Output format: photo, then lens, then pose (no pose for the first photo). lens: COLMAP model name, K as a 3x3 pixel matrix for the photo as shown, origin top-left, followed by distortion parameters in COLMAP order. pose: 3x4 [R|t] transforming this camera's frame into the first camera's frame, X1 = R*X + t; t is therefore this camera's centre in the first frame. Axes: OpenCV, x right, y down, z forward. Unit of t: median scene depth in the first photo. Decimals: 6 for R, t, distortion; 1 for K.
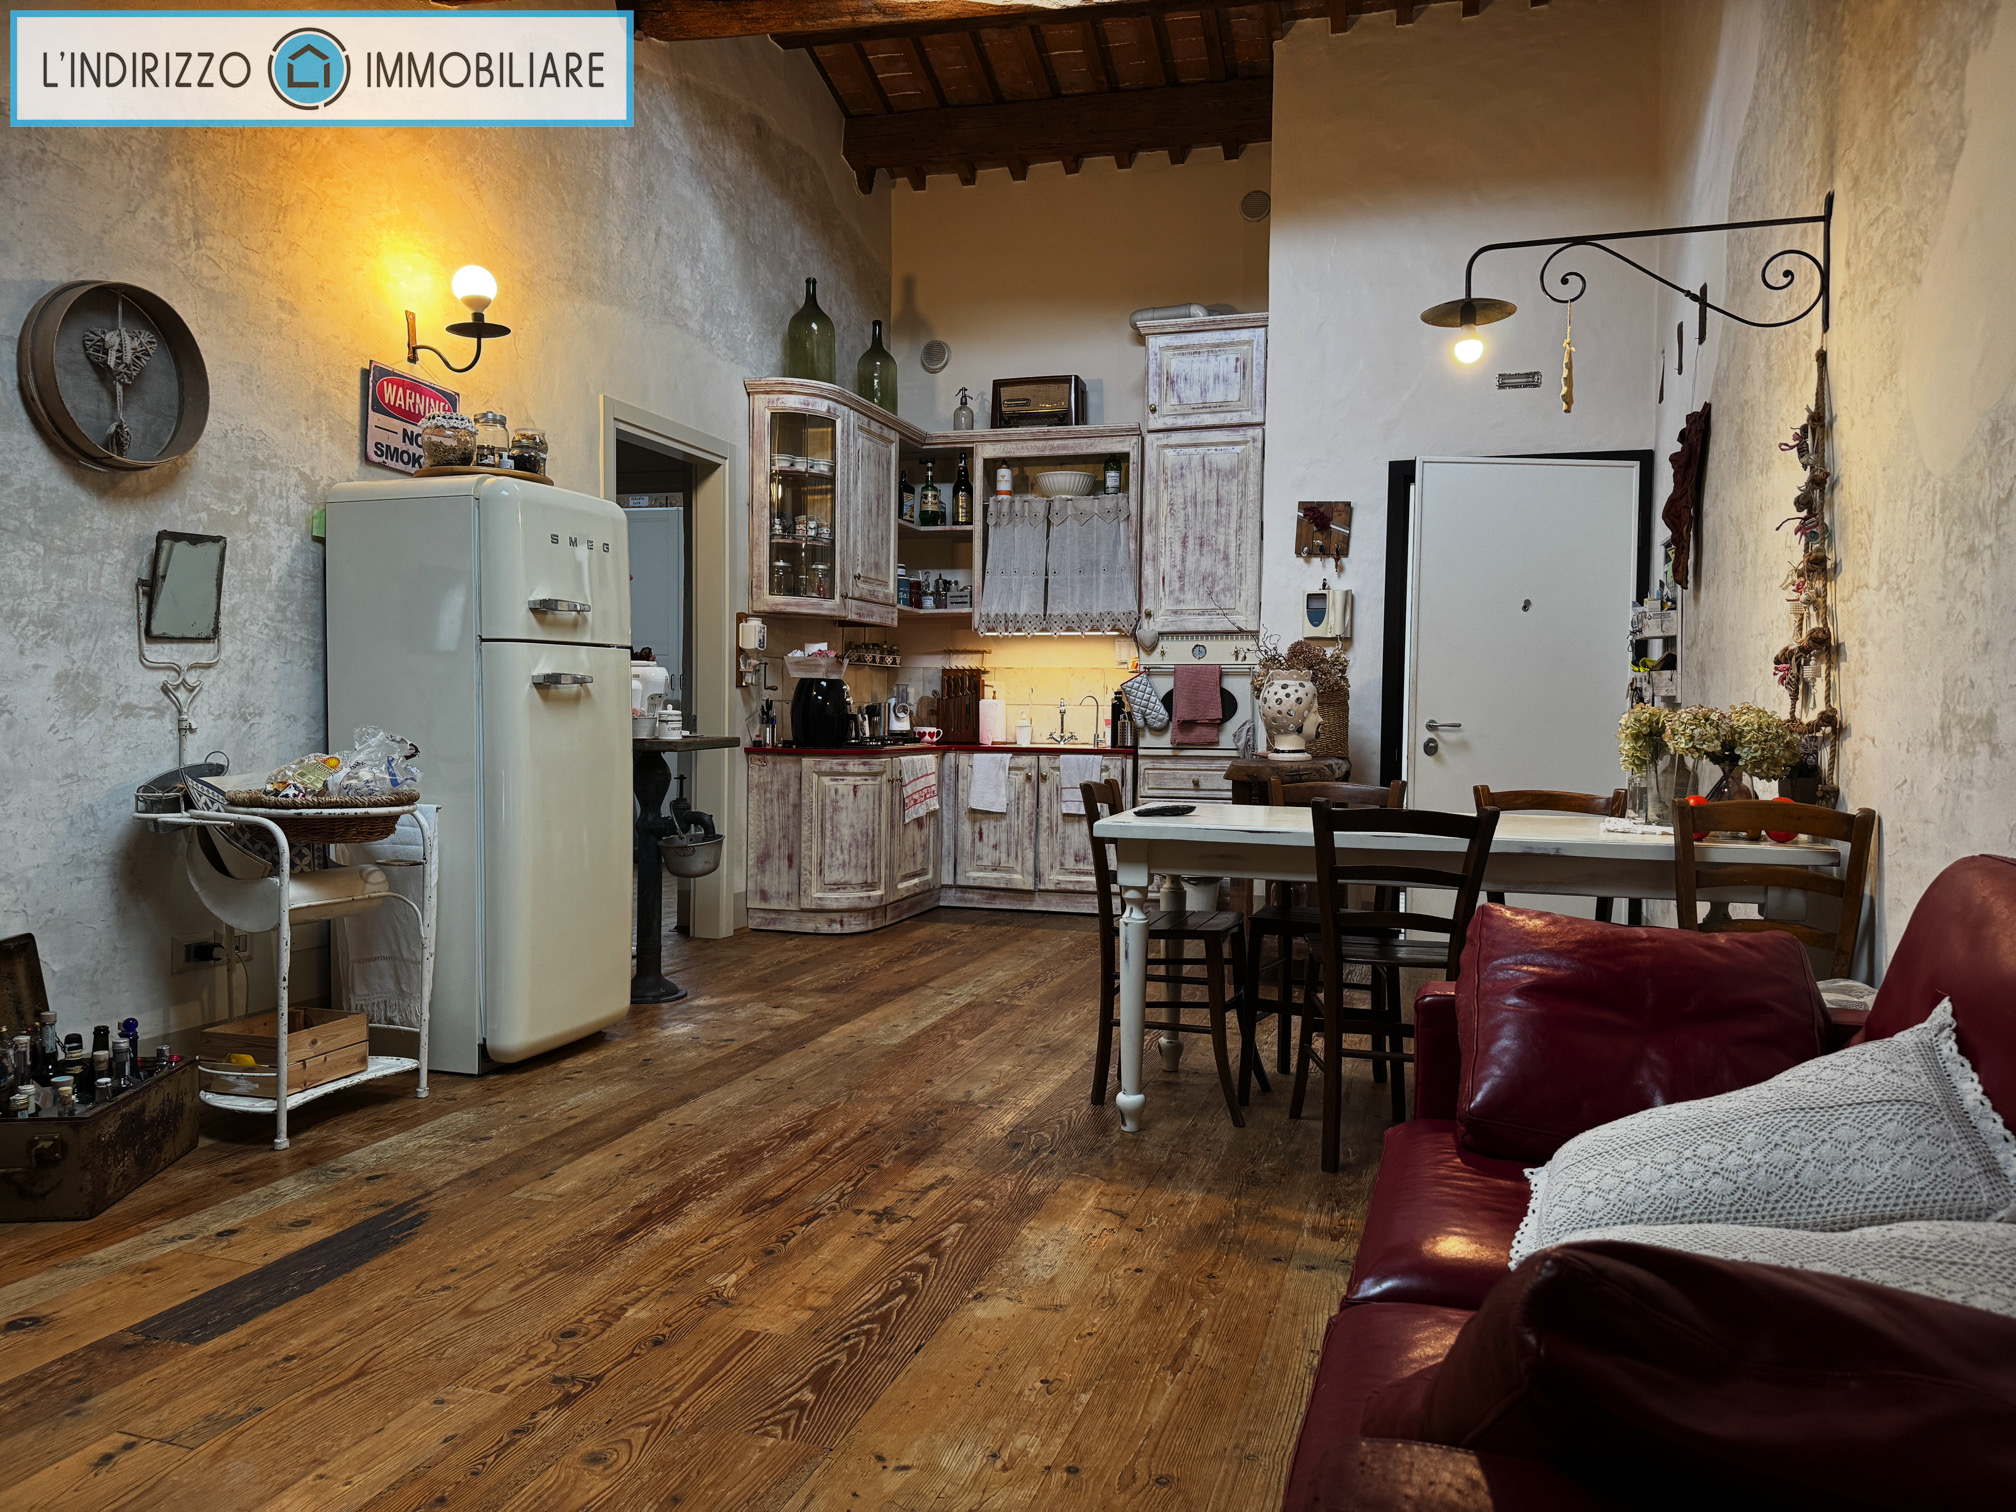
lens RADIAL K [[1396.2, 0, 1022.1], [0, 1396.2, 770.4], [0, 0, 1]] dist [0.117293, -0.204141]
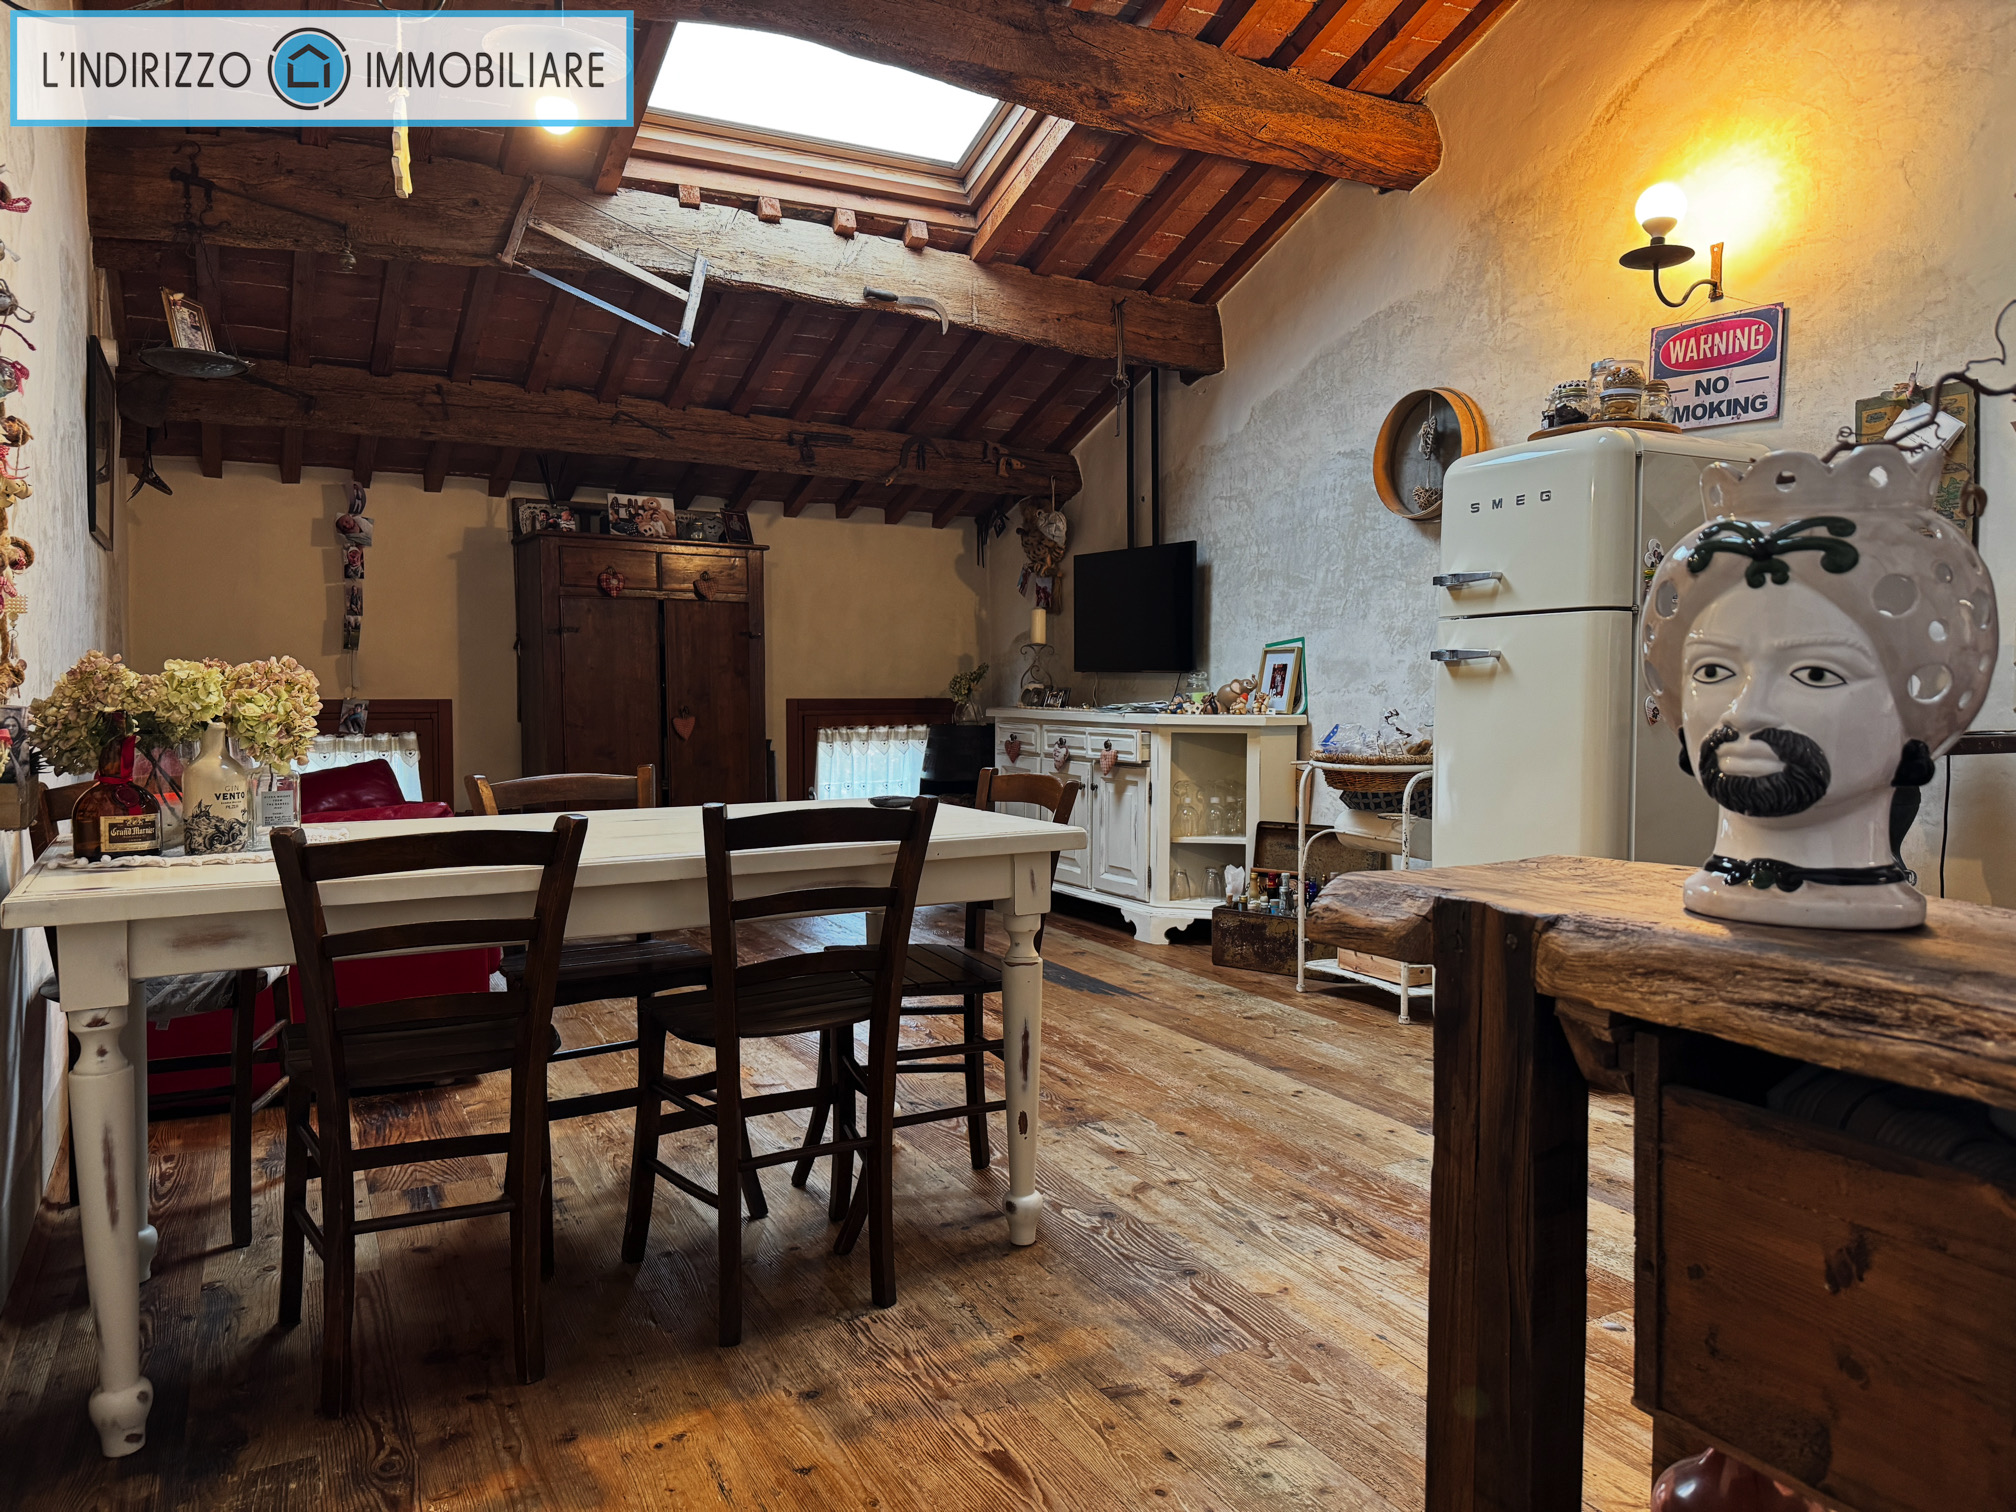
lens RADIAL K [[1398.0, 0, 1001.5], [0, 1398.0, 757.7], [0, 0, 1]] dist [0.092563, -0.126326]
pose [[-0.712317, 0.023088, -0.701478, 0.349244], [-0.041806, 0.996288, 0.075243, -0.033067], [0.700612, 0.082923, -0.708708, 0.896372]]
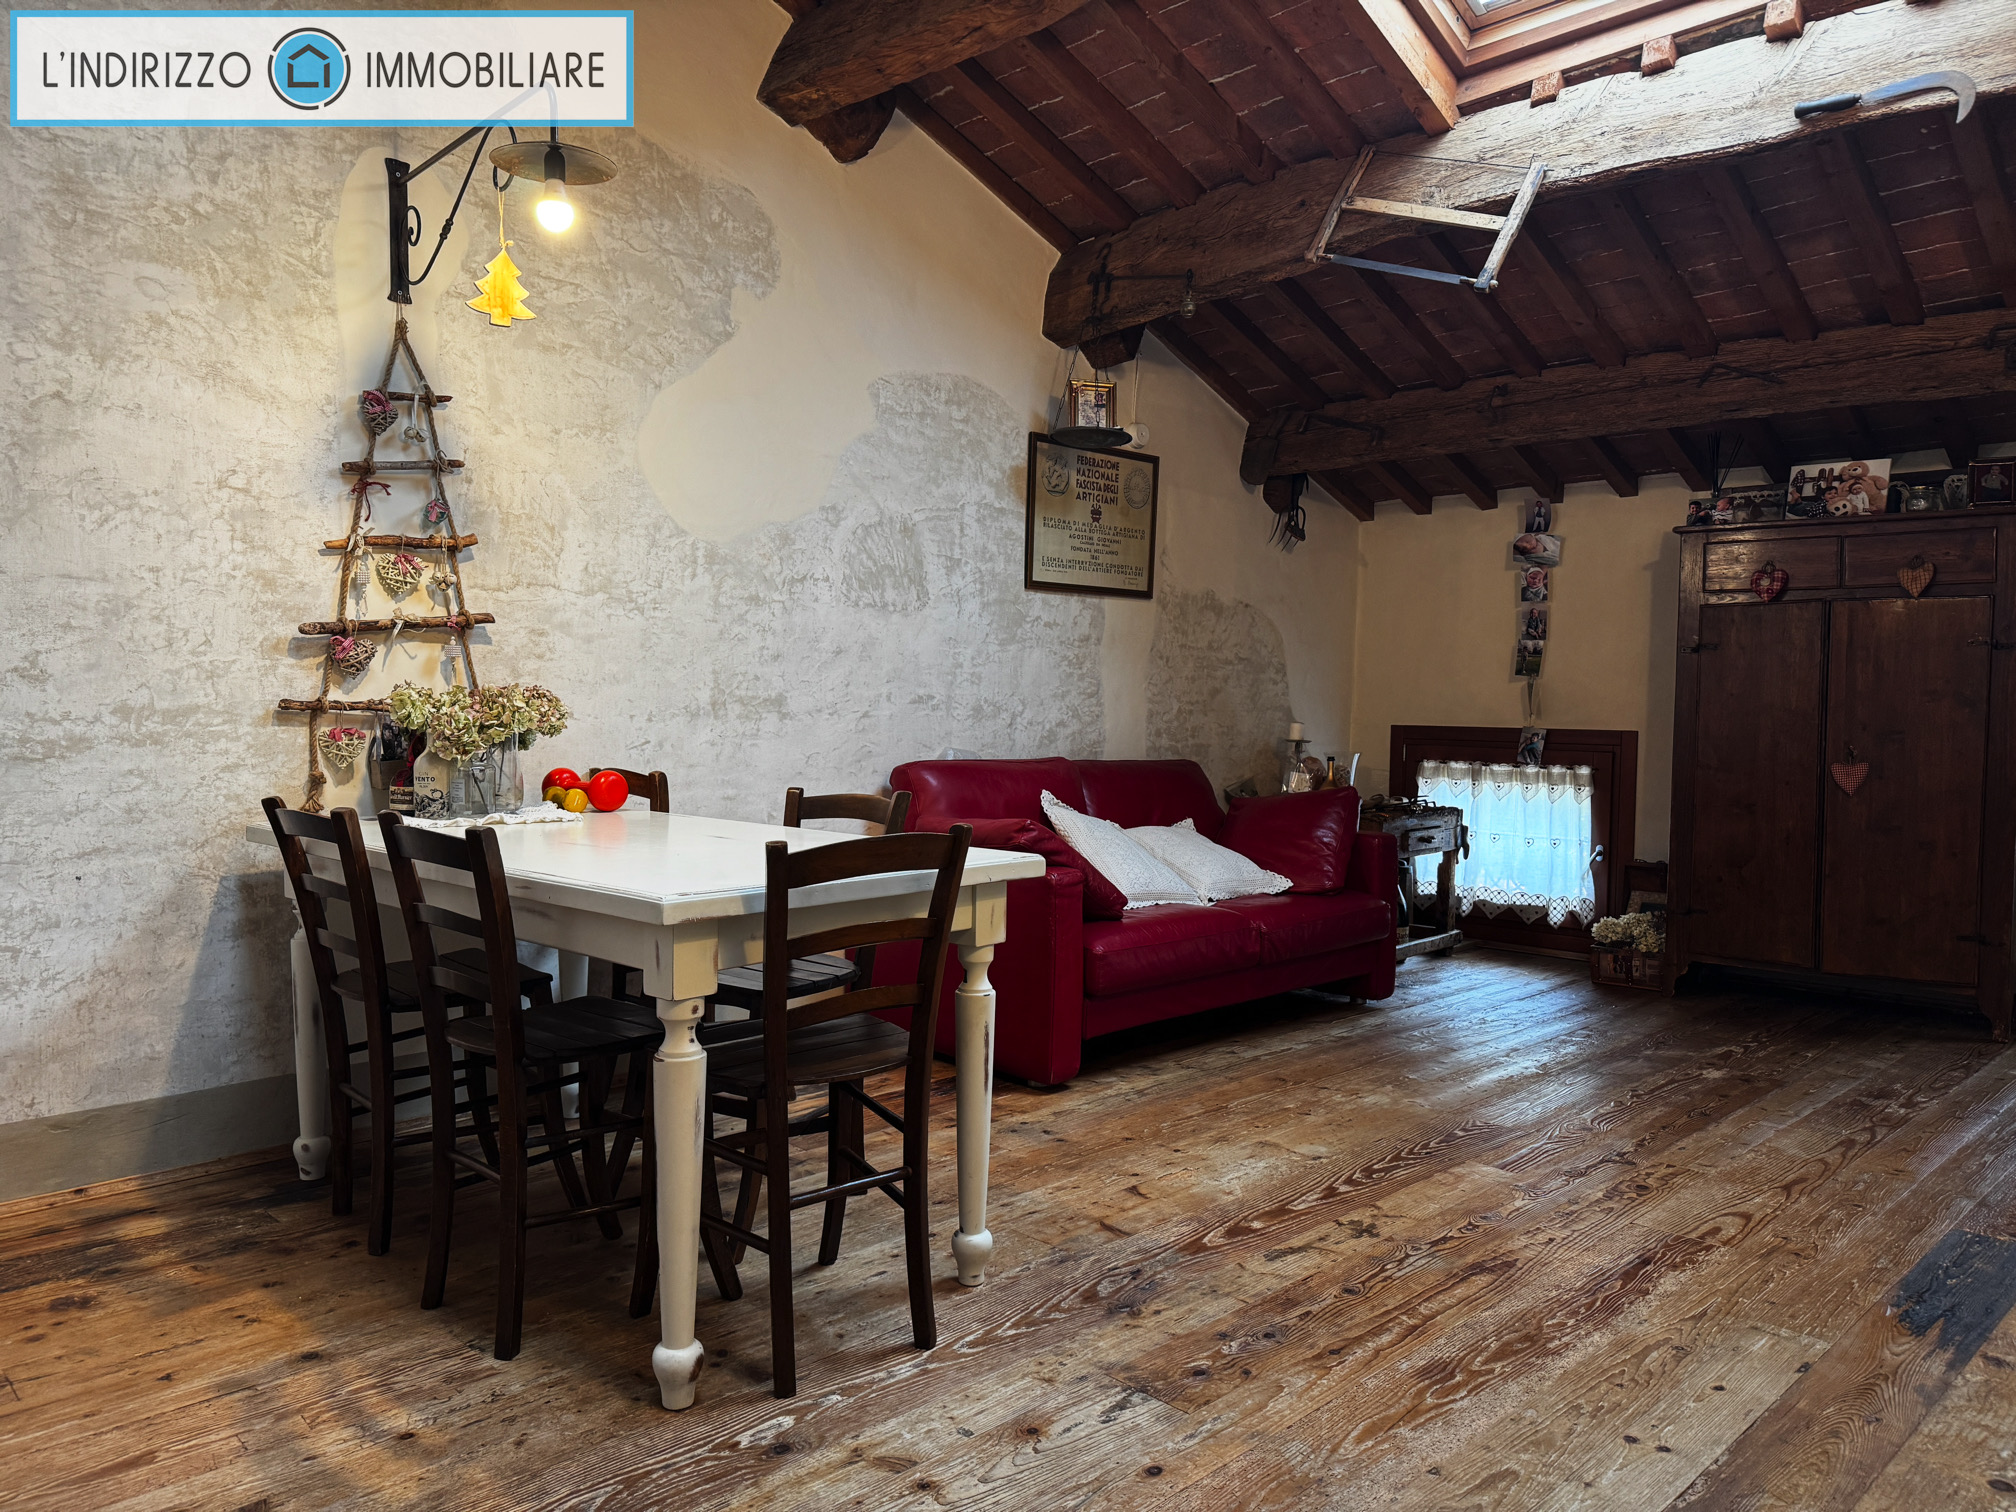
lens RADIAL K [[1398.0, 0, 1001.5], [0, 1398.0, 757.7], [0, 0, 1]] dist [0.092563, -0.126326]
pose [[-0.876238, -0.043810, 0.479884, -0.148108], [-0.001739, 0.996140, 0.087767, -0.042256], [-0.481876, 0.076070, -0.872931, 0.864626]]
